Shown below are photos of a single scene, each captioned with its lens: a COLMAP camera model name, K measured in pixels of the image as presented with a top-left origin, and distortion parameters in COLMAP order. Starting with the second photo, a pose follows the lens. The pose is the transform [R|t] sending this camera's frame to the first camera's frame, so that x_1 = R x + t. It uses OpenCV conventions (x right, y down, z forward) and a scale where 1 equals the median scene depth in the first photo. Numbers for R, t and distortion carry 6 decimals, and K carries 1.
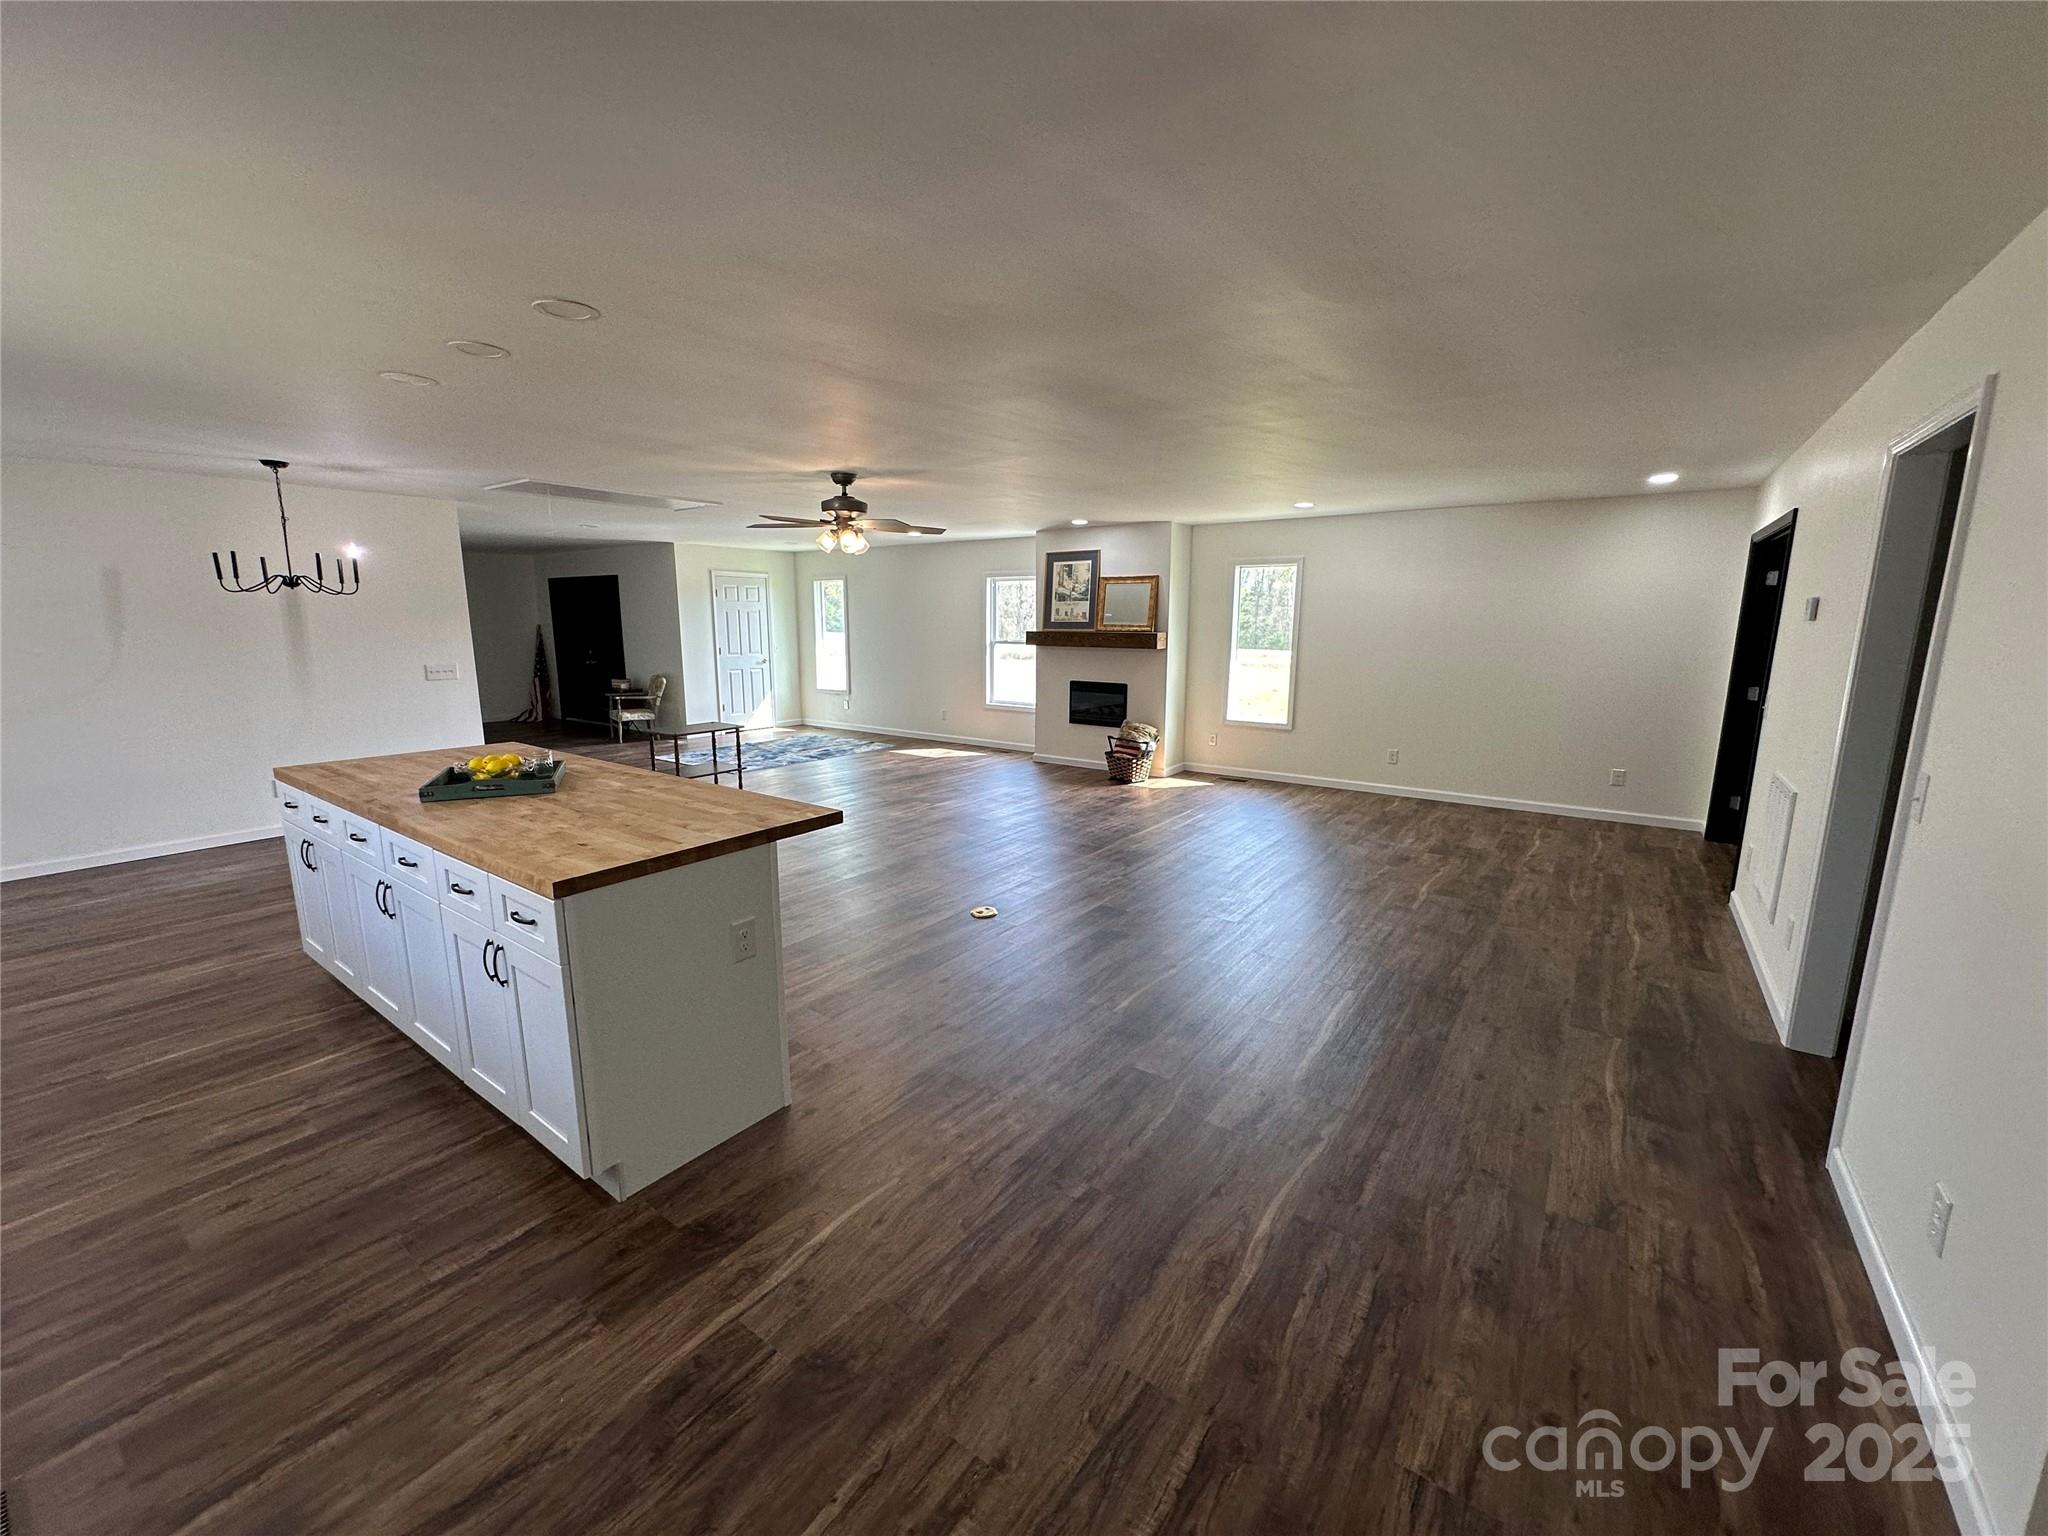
lens RADIAL K [[838.7, 0, 1027.1], [0, 838.7, 768.5], [0, 0, 1]] dist [-0.012326, -0.000267]
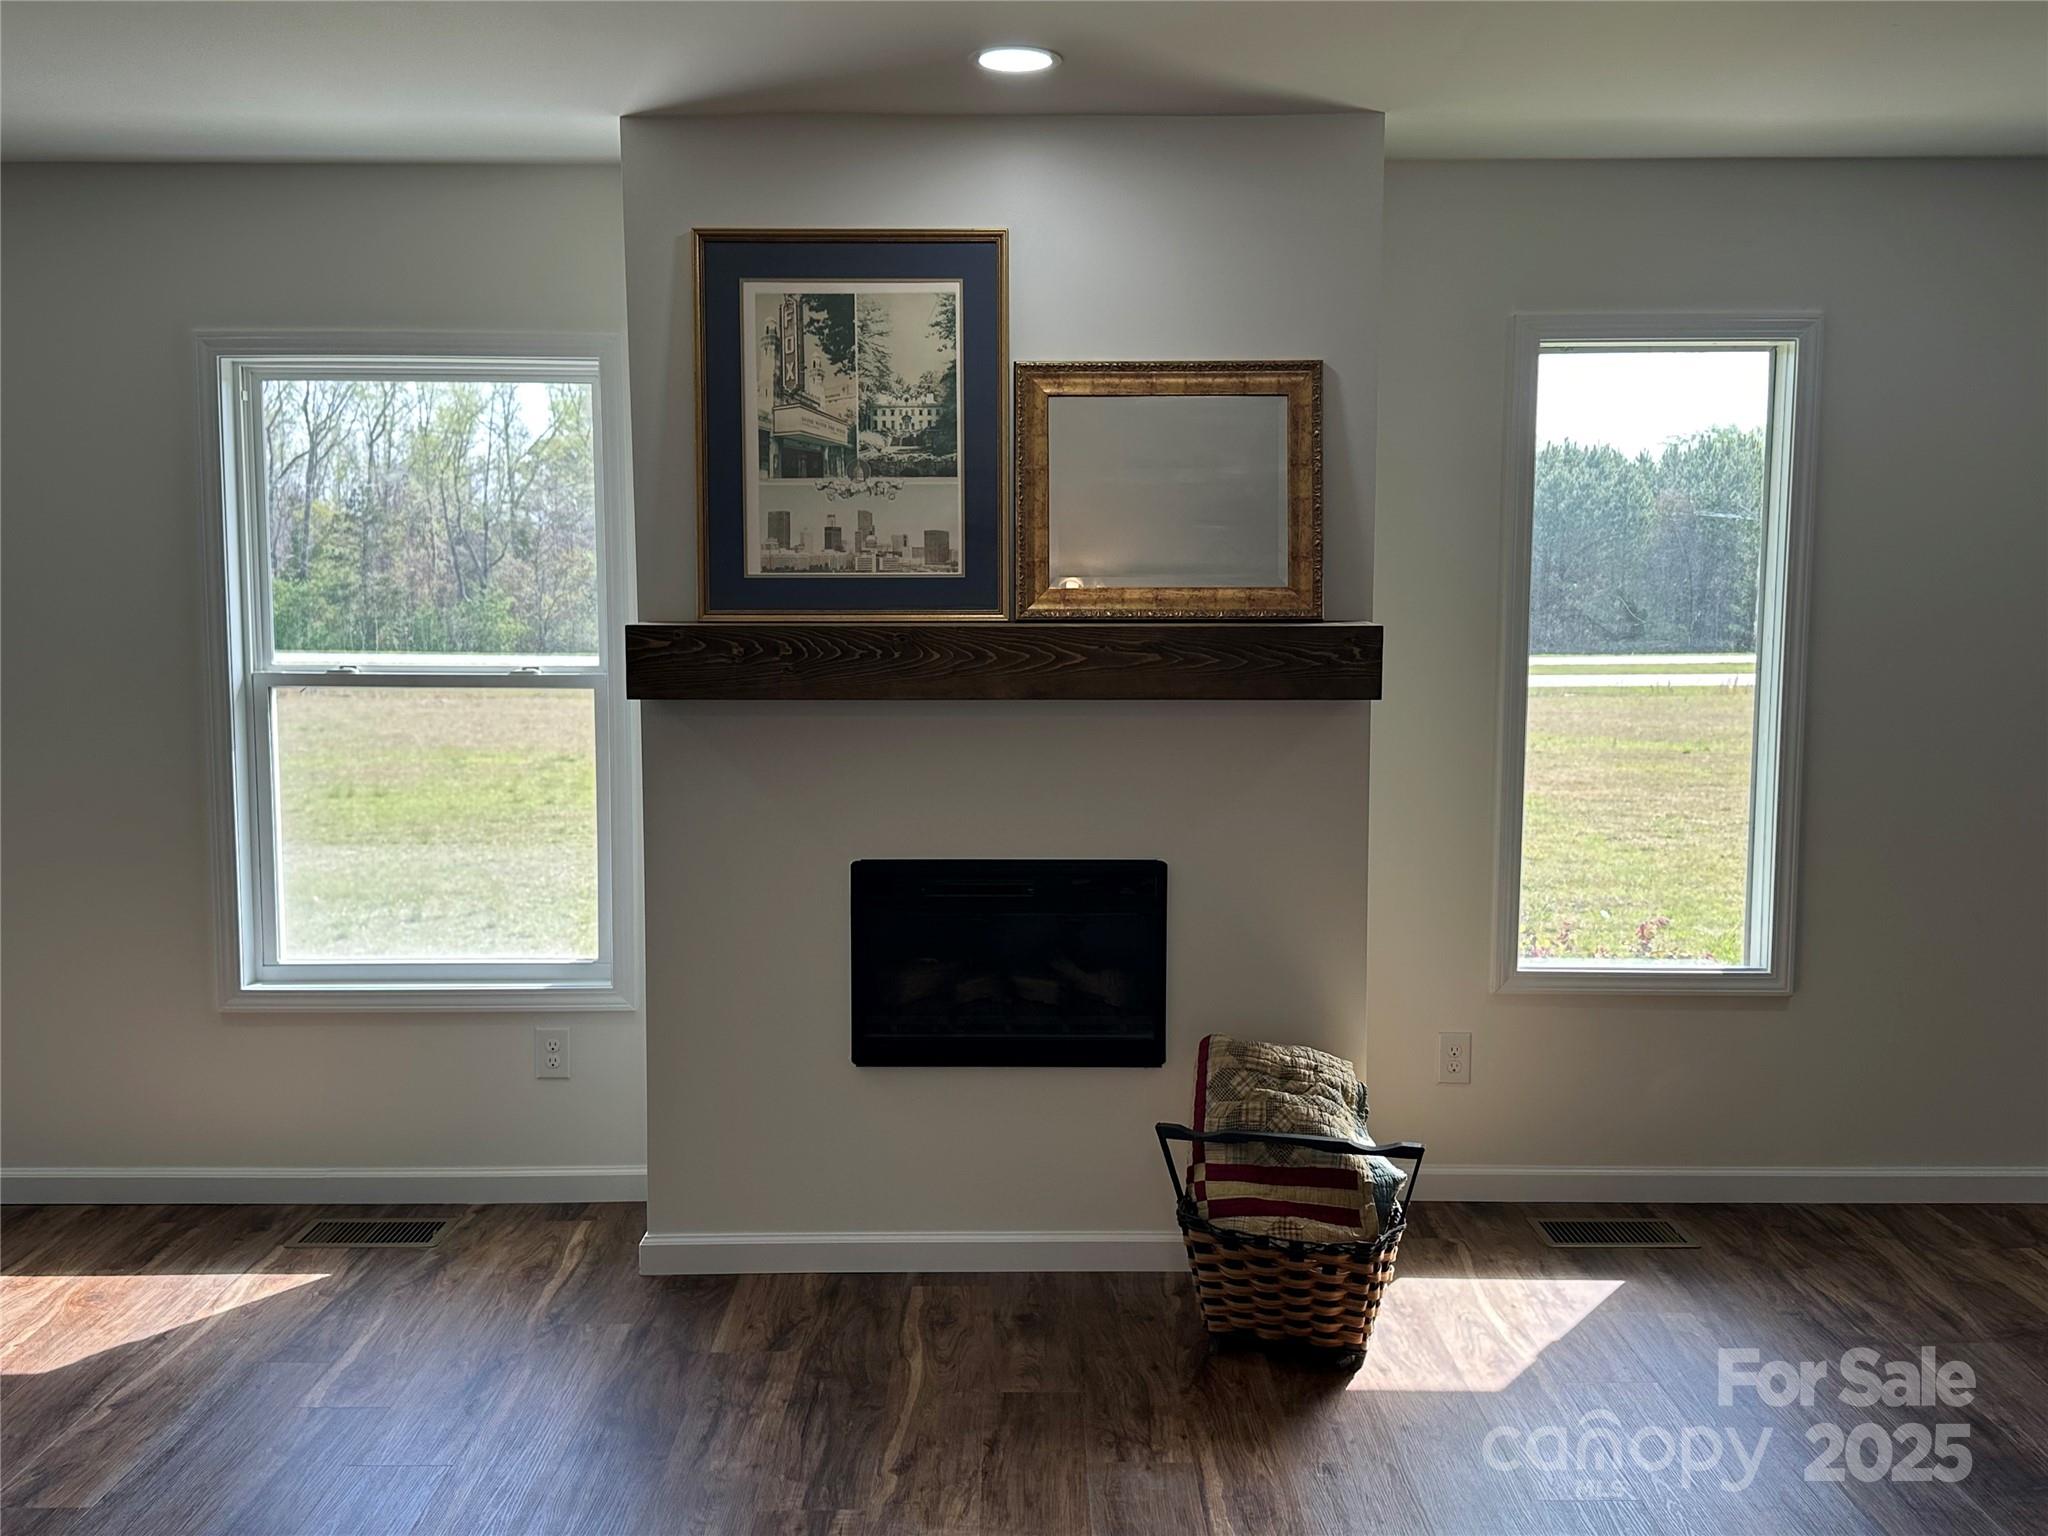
lens RADIAL K [[1945.1, 0, 1021.0], [0, 1945.1, 772.9], [0, 0, 1]] dist [0.016348, 0.000000]
pose [[0.805070, -0.060260, 0.590111, -0.198922], [0.105658, 0.993486, -0.042694, -0.104026], [-0.583693, 0.096722, 0.806193, 0.604144]]
